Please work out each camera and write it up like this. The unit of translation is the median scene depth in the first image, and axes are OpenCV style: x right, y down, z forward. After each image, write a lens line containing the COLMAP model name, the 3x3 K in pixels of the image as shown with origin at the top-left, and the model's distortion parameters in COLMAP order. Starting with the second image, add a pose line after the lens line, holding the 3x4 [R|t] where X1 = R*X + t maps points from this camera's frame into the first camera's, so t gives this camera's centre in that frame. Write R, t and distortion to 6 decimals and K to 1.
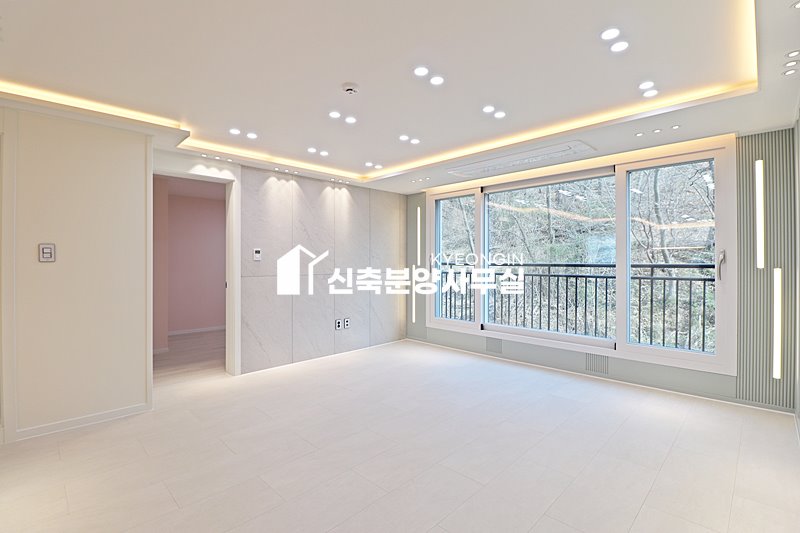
lens RADIAL K [[373.8, 0, 396.8], [0, 373.8, 260.1], [0, 0, 1]] dist [0.001206, -0.013352]
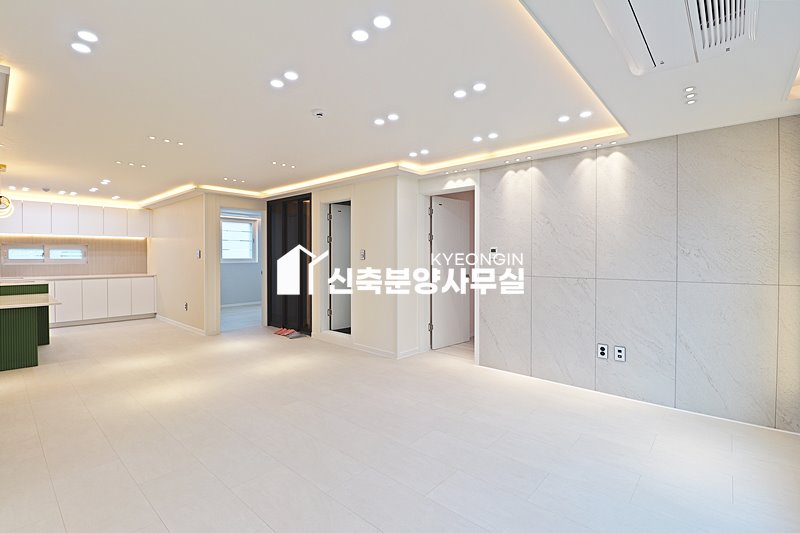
lens RADIAL K [[370.3, 0, 398.9], [0, 370.3, 259.8], [0, 0, 1]] dist [0.002524, -0.013067]
pose [[0.054075, 0.010356, -0.998483, 0.549803], [0.003150, 0.999939, 0.010541, -0.007592], [0.998532, -0.003715, 0.054039, 0.623705]]
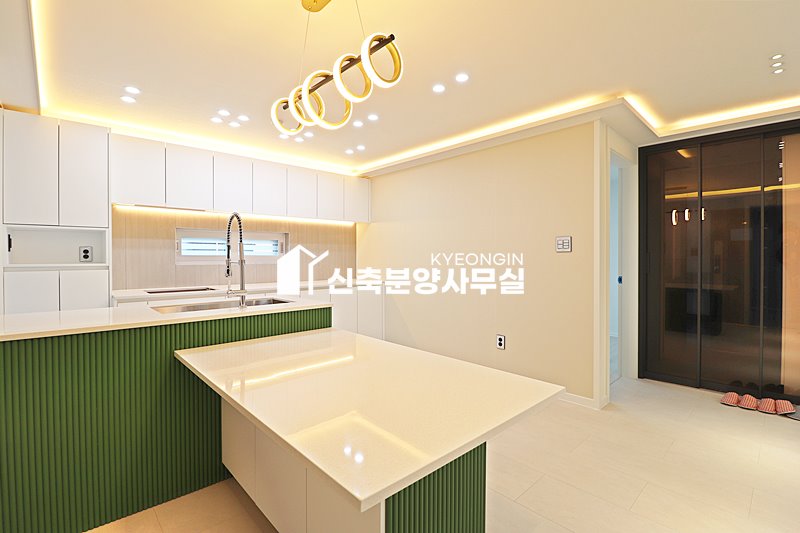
lens RADIAL K [[370.3, 0, 398.9], [0, 370.3, 259.8], [0, 0, 1]] dist [0.002524, -0.013067]
pose [[-0.034785, 0.007798, -0.999364, -0.128230], [0.004977, 0.999959, 0.007630, 0.005811], [0.999382, -0.004708, -0.034822, -0.295969]]
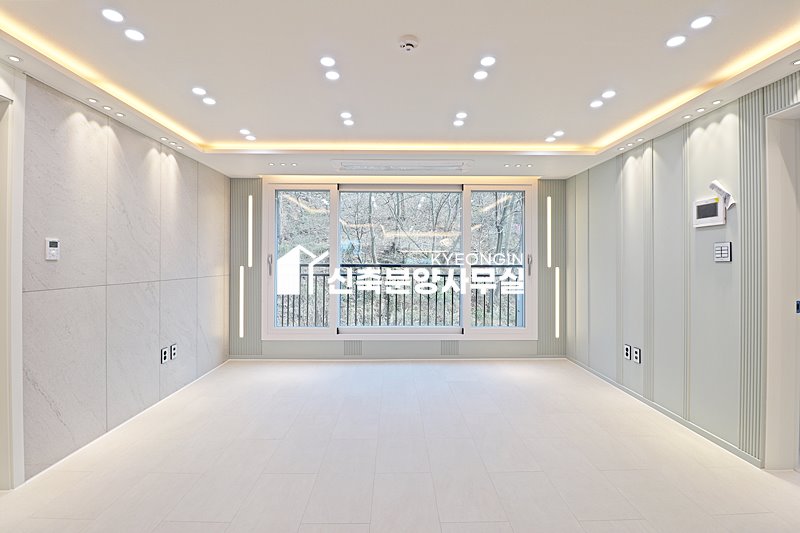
lens RADIAL K [[370.3, 0, 398.9], [0, 370.3, 259.8], [0, 0, 1]] dist [0.002524, -0.013067]
pose [[0.696146, 0.005873, 0.717876, -0.365965], [-0.005641, 0.999980, -0.002711, -0.000797], [-0.717878, -0.002162, 0.696166, 0.248281]]
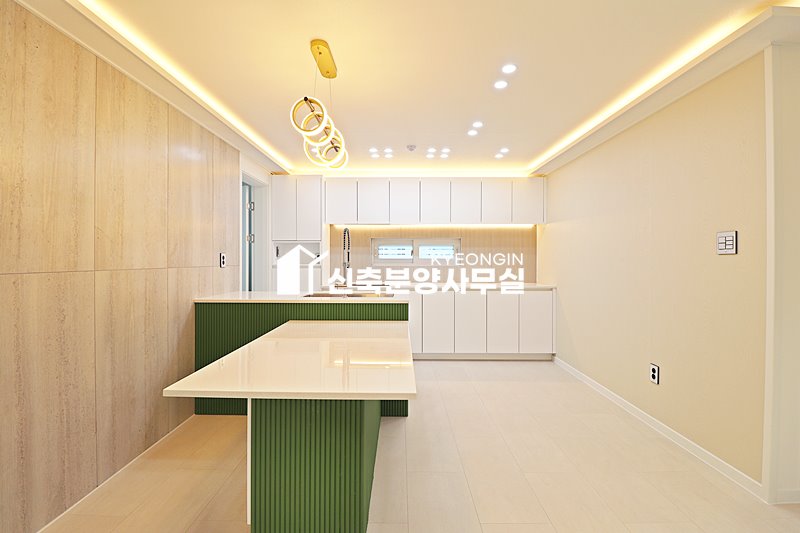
lens RADIAL K [[370.3, 0, 398.9], [0, 370.3, 259.8], [0, 0, 1]] dist [0.002524, -0.013067]
pose [[-0.712199, 0.000754, -0.701977, -0.211541], [0.001821, 0.999998, -0.000773, 0.004527], [0.701975, -0.001829, -0.712199, 0.020924]]
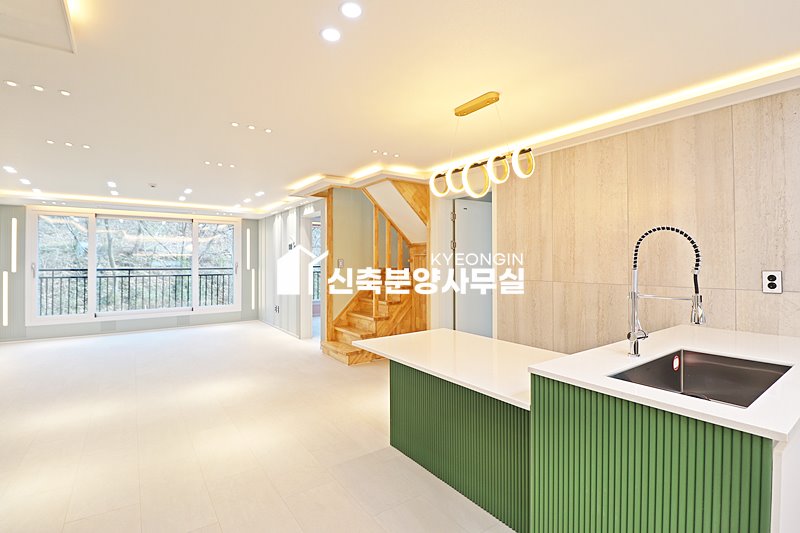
lens RADIAL K [[373.8, 0, 396.8], [0, 373.8, 260.1], [0, 0, 1]] dist [0.001206, -0.013352]
pose [[0.168290, 0.006701, 0.985715, -1.002291], [-0.001761, 0.999977, -0.006497, -0.019358], [-0.985736, -0.000643, 0.168298, -0.347709]]
